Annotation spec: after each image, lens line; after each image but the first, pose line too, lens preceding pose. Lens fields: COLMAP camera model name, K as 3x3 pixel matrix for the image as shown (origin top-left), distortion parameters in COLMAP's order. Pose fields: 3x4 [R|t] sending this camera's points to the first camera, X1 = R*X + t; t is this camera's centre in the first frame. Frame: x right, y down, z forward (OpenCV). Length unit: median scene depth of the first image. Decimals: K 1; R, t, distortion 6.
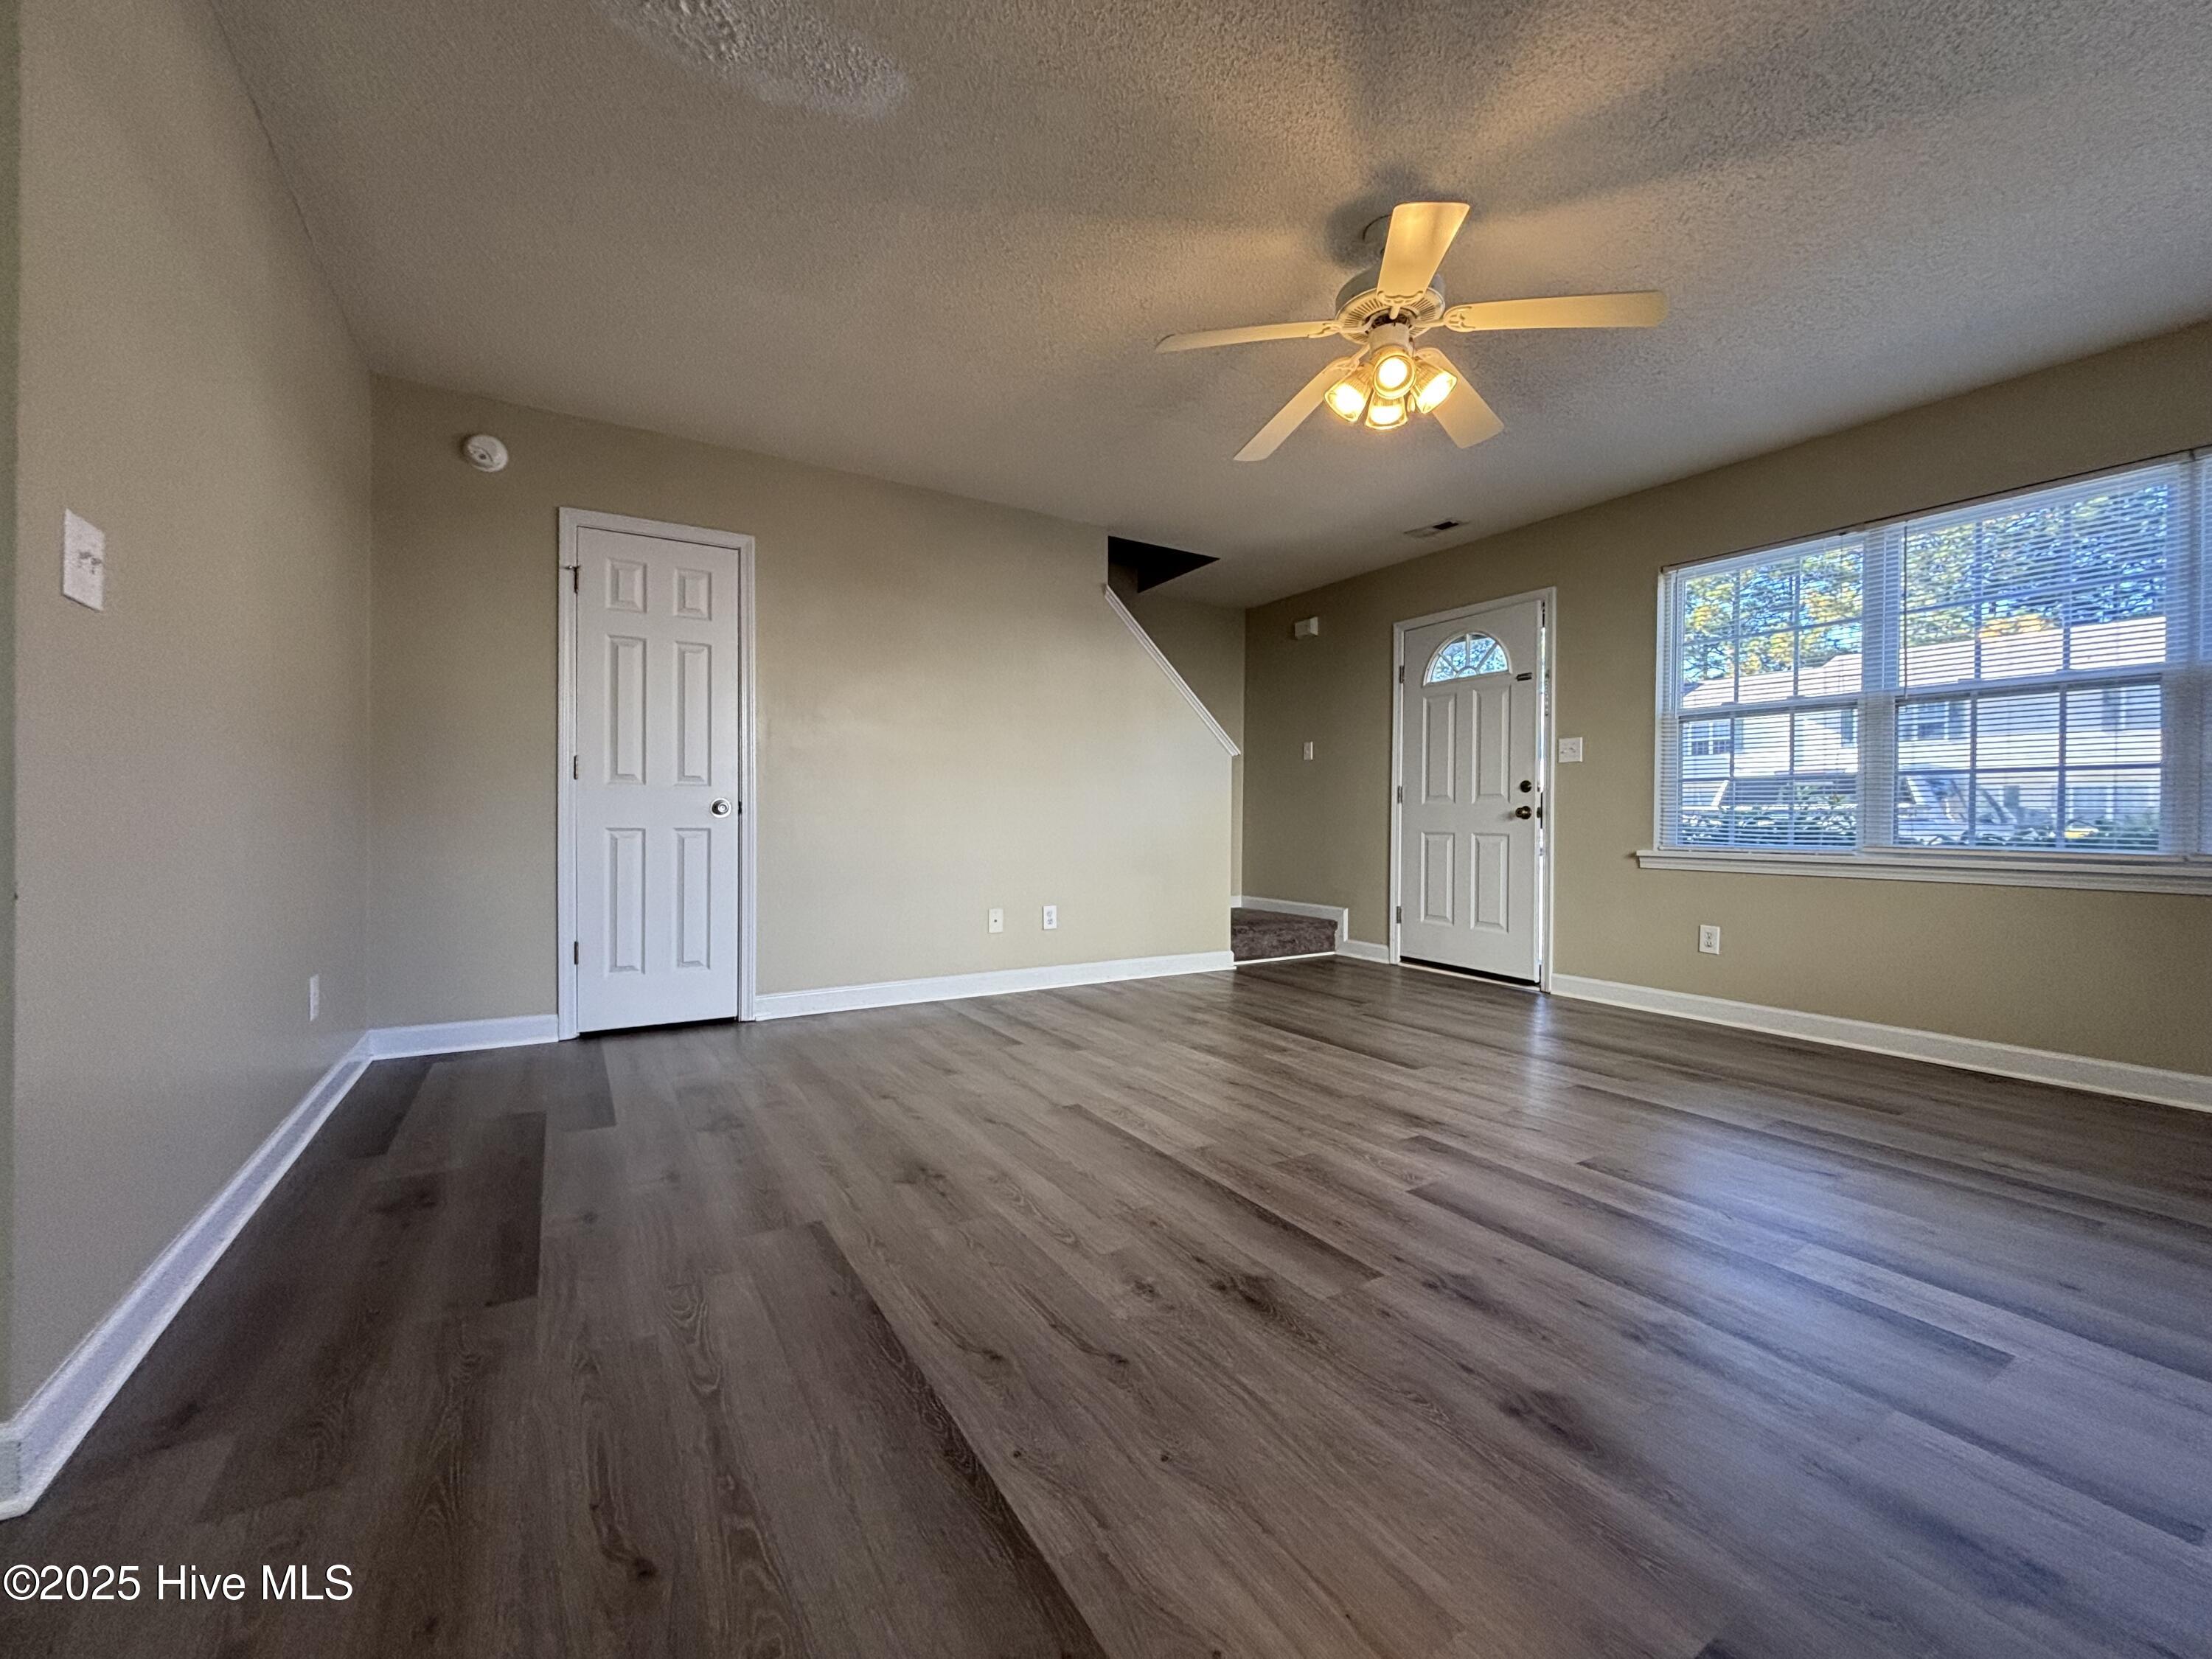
lens RADIAL K [[877.7, 0, 1105.2], [0, 877.7, 823.4], [0, 0, 1]] dist [-0.013132, 0.000112]
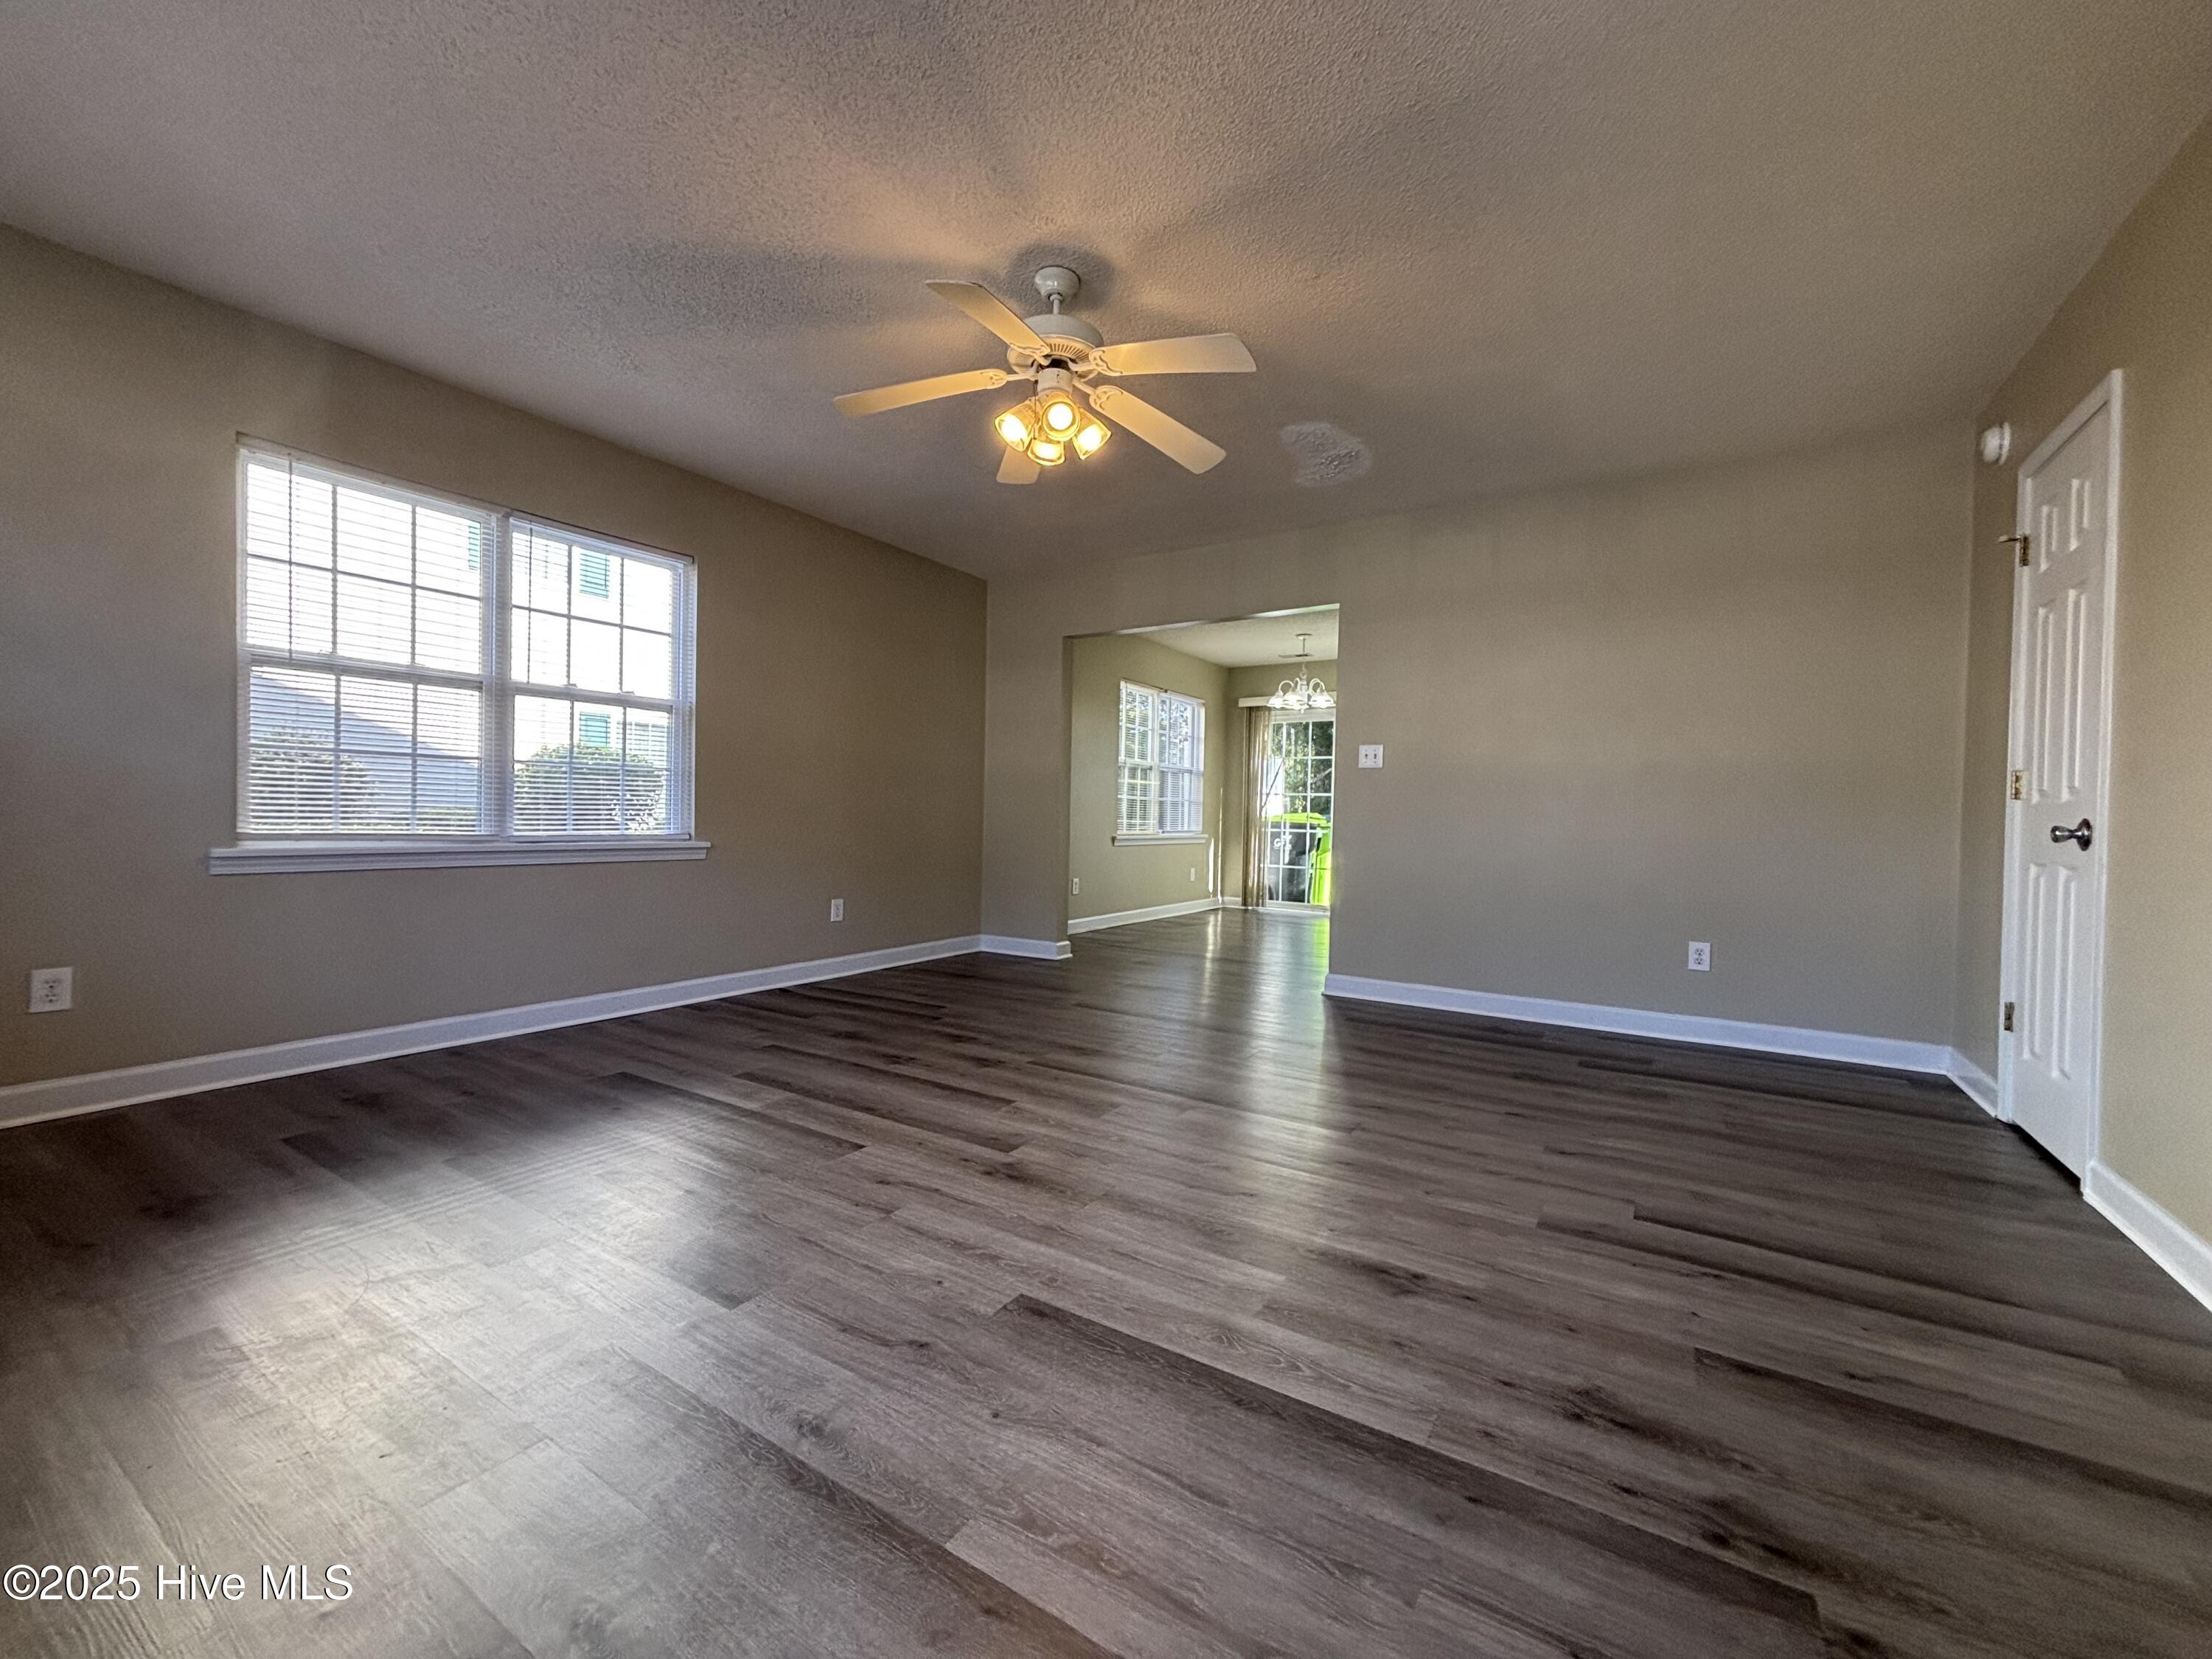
lens RADIAL K [[877.7, 0, 1107.9], [0, 877.7, 831.2], [0, 0, 1]] dist [-0.013132, 0.000112]
pose [[-0.894676, -0.013095, -0.446524, 0.636489], [-0.028498, 0.999207, 0.027797, -0.026179], [0.445806, 0.037595, -0.894340, 1.734965]]
